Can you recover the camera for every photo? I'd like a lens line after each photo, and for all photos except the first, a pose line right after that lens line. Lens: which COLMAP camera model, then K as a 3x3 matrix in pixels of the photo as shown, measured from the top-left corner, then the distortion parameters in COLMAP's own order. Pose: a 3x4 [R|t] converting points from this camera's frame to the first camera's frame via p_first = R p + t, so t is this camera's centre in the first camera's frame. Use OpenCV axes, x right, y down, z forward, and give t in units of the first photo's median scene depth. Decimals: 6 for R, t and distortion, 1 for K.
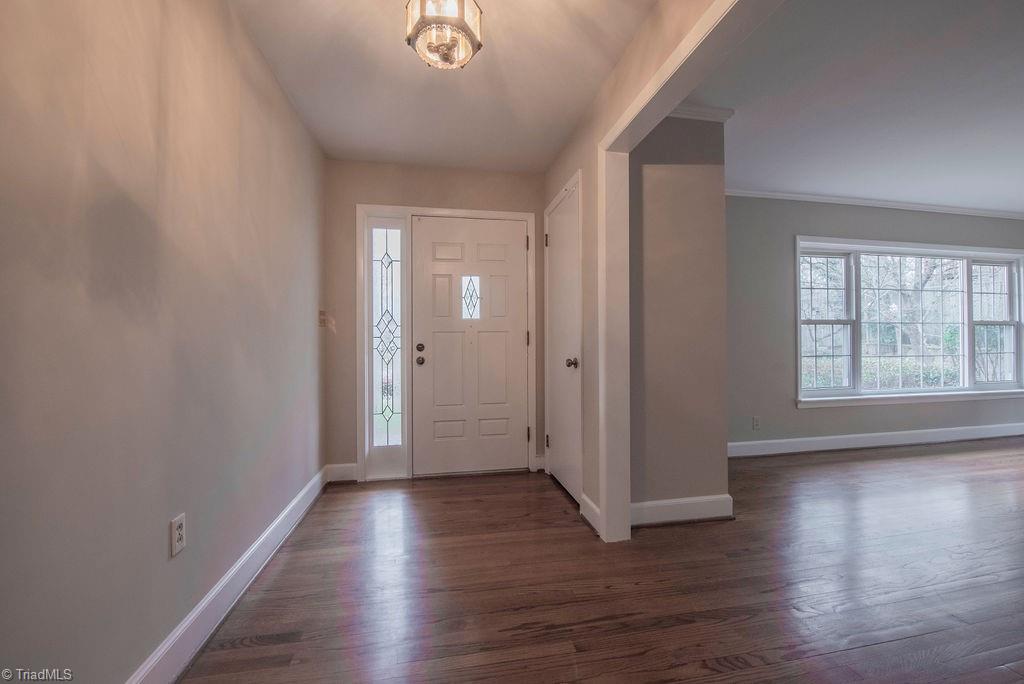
lens RADIAL K [[408.4, 0, 513.2], [0, 408.4, 339.7], [0, 0, 1]] dist [-0.020562, -0.000879]
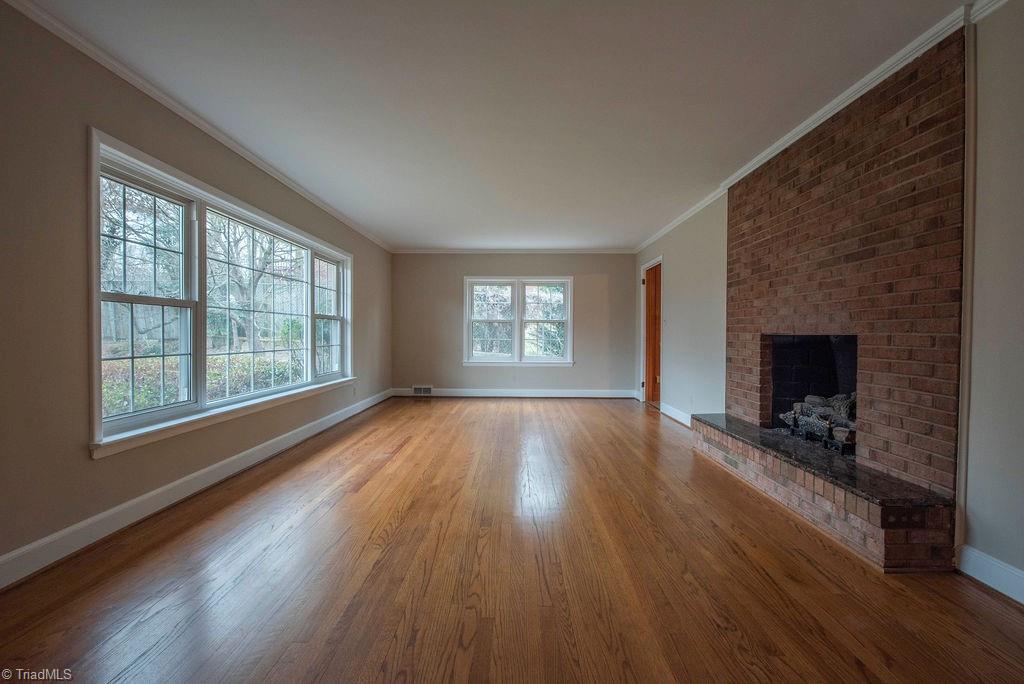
lens RADIAL K [[407.5, 0, 512.0], [0, 407.5, 342.0], [0, 0, 1]] dist [-0.002790, -0.000402]
pose [[0.189896, -0.009835, 0.981755, 0.268256], [-0.015105, 0.999802, 0.012937, 0.001939], [-0.981688, -0.017287, 0.189710, 0.338413]]
